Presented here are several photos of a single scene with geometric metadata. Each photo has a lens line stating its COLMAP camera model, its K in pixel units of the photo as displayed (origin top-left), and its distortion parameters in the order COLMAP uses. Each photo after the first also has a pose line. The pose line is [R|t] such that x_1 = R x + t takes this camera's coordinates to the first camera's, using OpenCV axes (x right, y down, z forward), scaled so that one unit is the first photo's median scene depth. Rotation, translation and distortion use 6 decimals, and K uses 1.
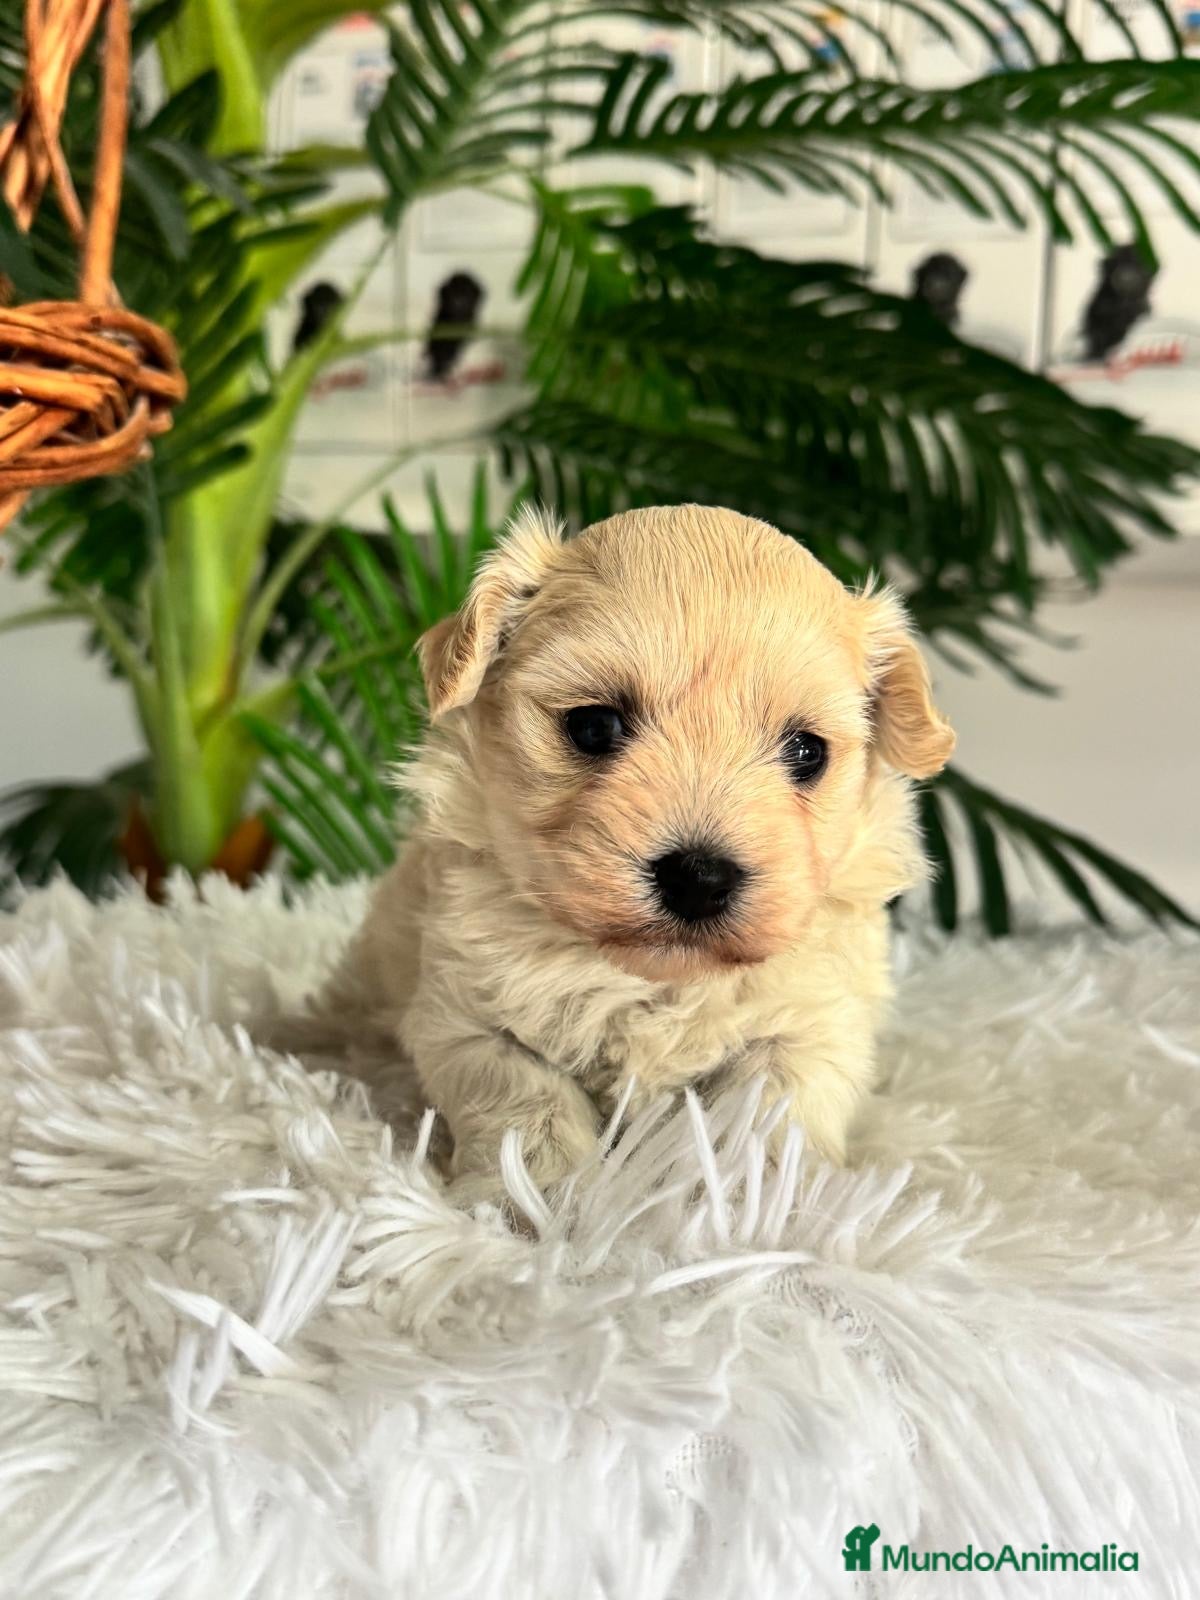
lens RADIAL K [[1473.2, 0, 600.0], [0, 1473.2, 800.0], [0, 0, 1]] dist [0.144878, -0.395681]
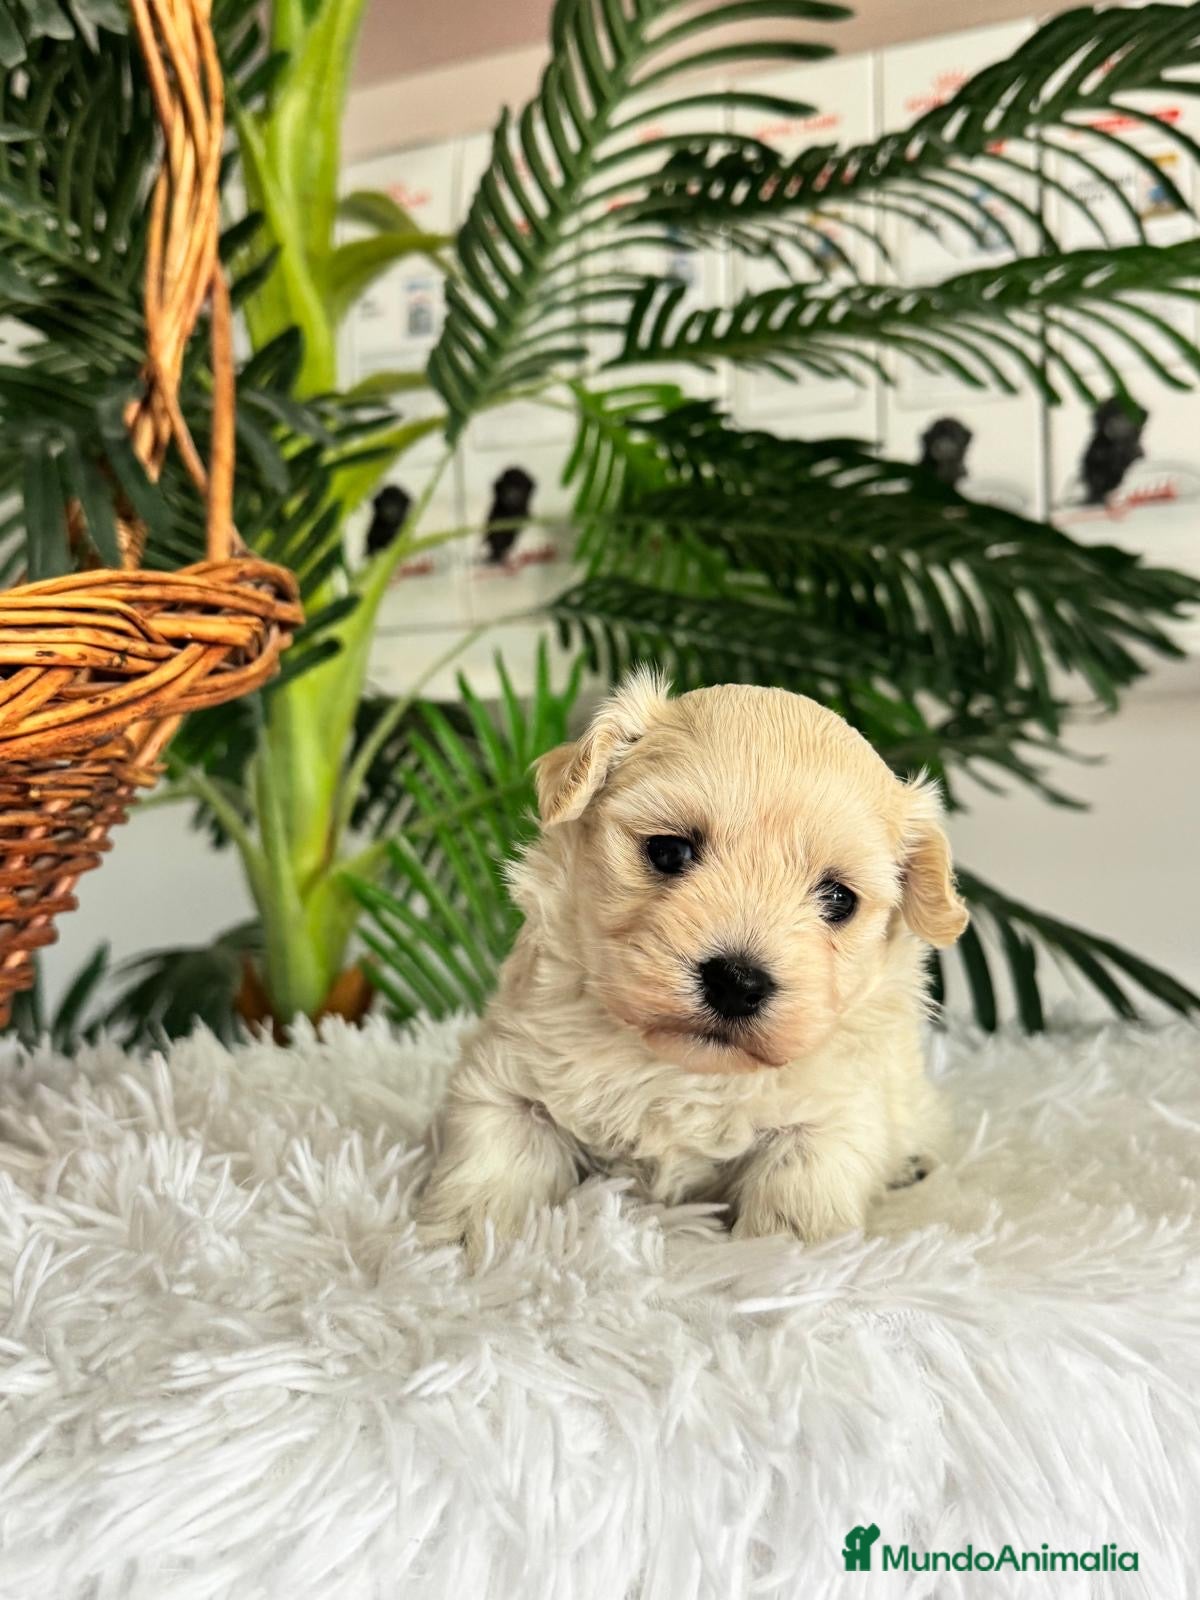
lens RADIAL K [[1473.2, 0, 600.0], [0, 1473.2, 800.0], [0, 0, 1]] dist [0.144878, -0.395681]
pose [[0.996988, -0.065411, -0.041671, 0.001803], [0.061241, 0.993639, -0.094508, 0.002858], [0.047588, 0.091671, 0.994652, -0.092107]]
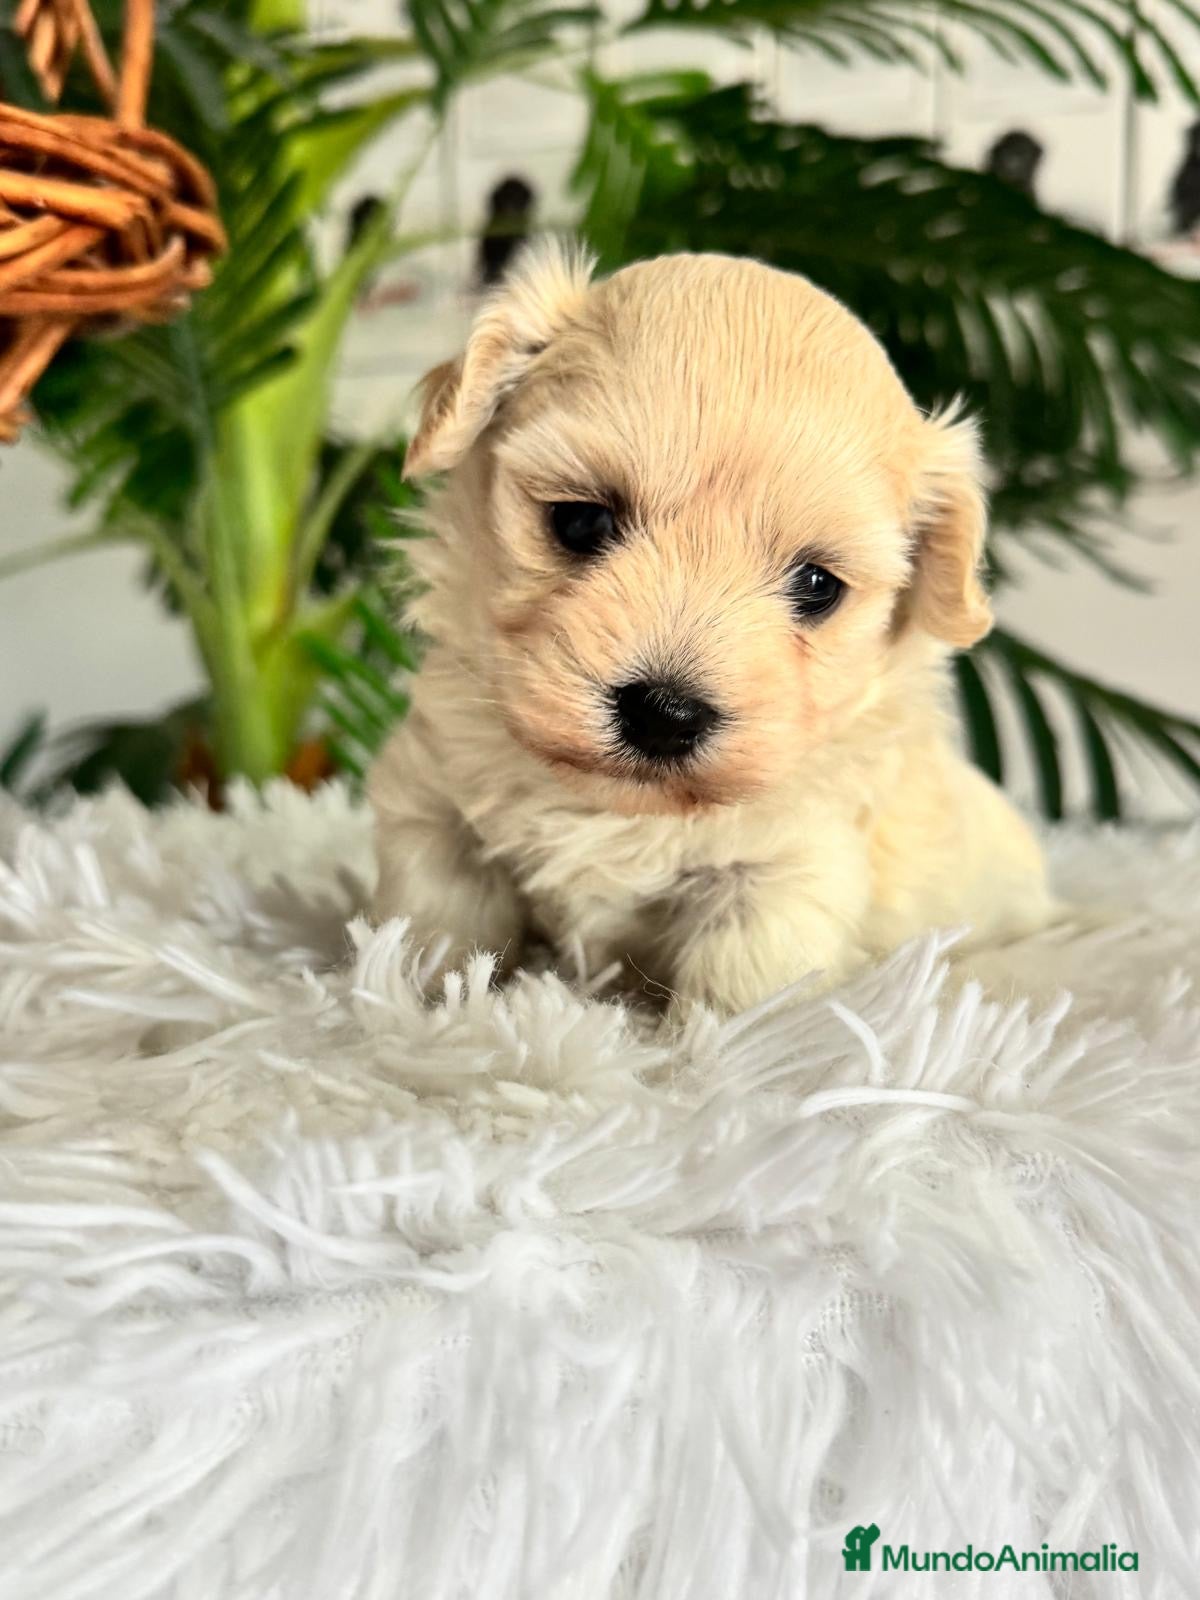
lens RADIAL K [[1473.2, 0, 600.0], [0, 1473.2, 800.0], [0, 0, 1]] dist [0.144878, -0.395681]
pose [[0.998758, -0.026779, -0.042020, -0.007800], [0.027868, 0.999285, 0.025564, 0.029843], [0.041306, -0.026704, 0.998790, 0.038071]]
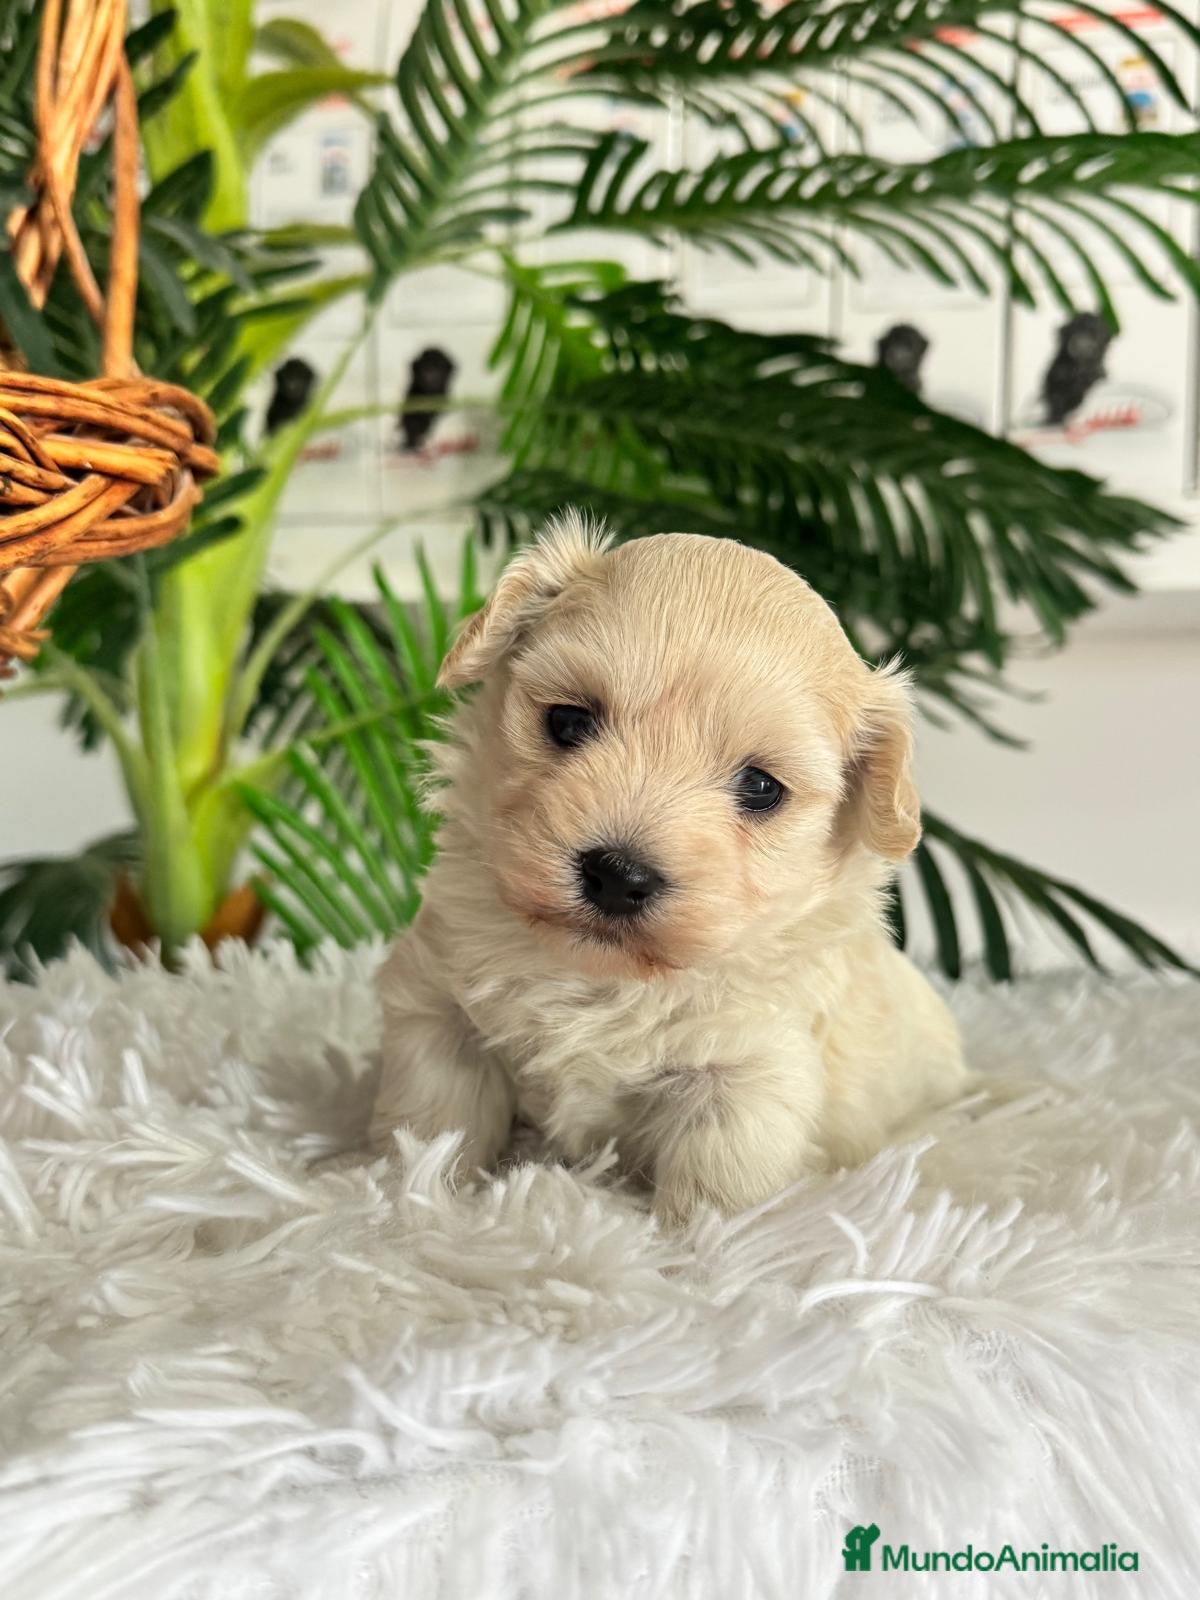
lens RADIAL K [[1470.8, 0, 600.2], [0, 1470.8, 817.1], [0, 0, 1]] dist [0.133443, -0.346540]
pose [[0.998834, -0.022413, 0.042753, -0.034929], [0.023790, 0.999206, -0.031963, 0.002753], [-0.042002, 0.032943, 0.998574, -0.008758]]
